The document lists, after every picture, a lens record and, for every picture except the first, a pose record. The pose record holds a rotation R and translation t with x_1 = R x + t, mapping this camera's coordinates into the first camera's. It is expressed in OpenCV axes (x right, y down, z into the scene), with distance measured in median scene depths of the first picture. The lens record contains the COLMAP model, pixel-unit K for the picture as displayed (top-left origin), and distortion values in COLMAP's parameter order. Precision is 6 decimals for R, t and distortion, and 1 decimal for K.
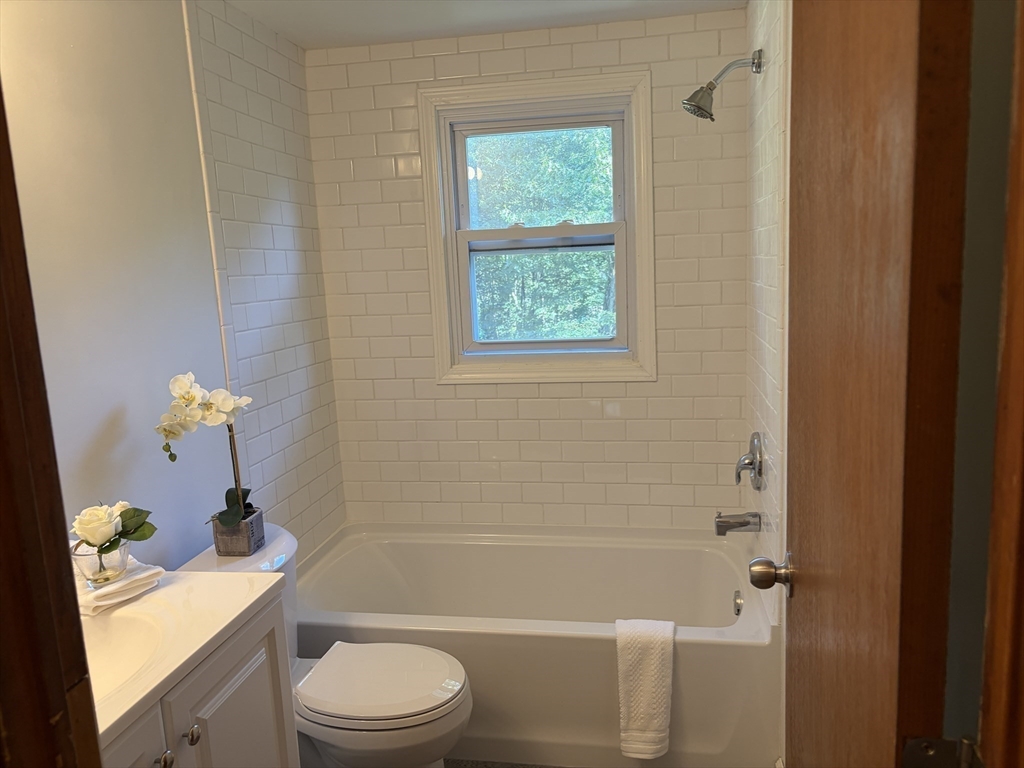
lens RADIAL K [[778.2, 0, 511.9], [0, 778.2, 383.8], [0, 0, 1]] dist [0.056232, -0.065518]
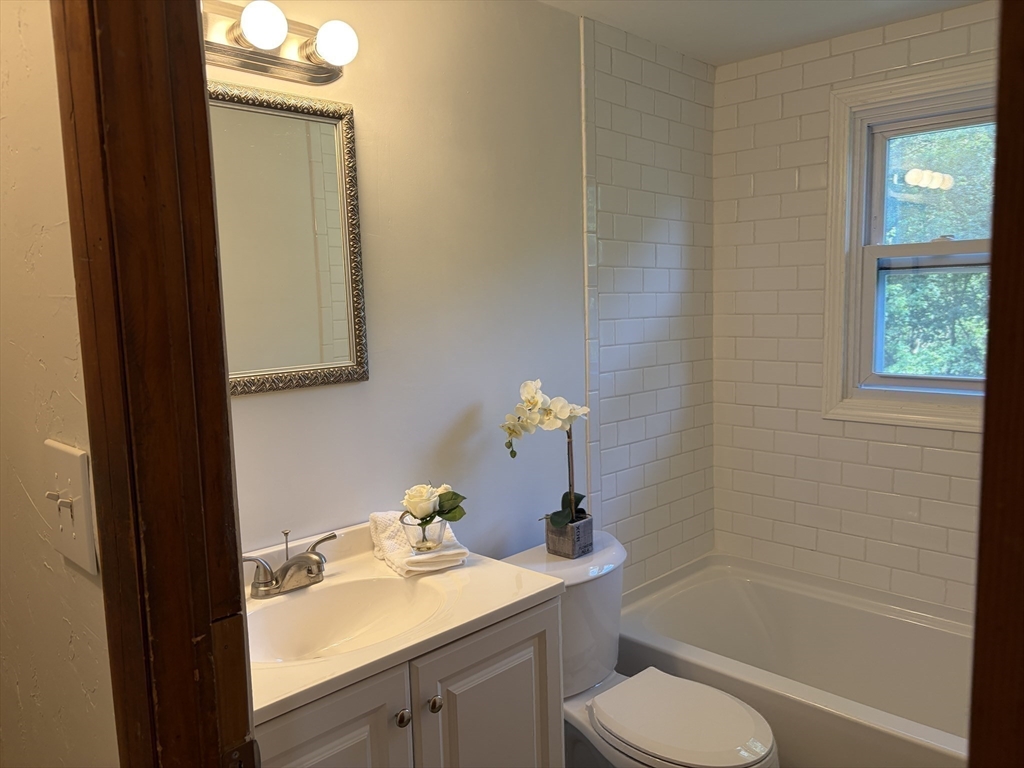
lens RADIAL K [[778.2, 0, 512.0], [0, 778.2, 387.1], [0, 0, 1]] dist [0.056232, -0.065518]
pose [[0.820622, 0.089171, -0.564472, 0.146014], [-0.102317, 0.994716, 0.008392, -0.007732], [0.562237, 0.050868, 0.825410, 0.074727]]
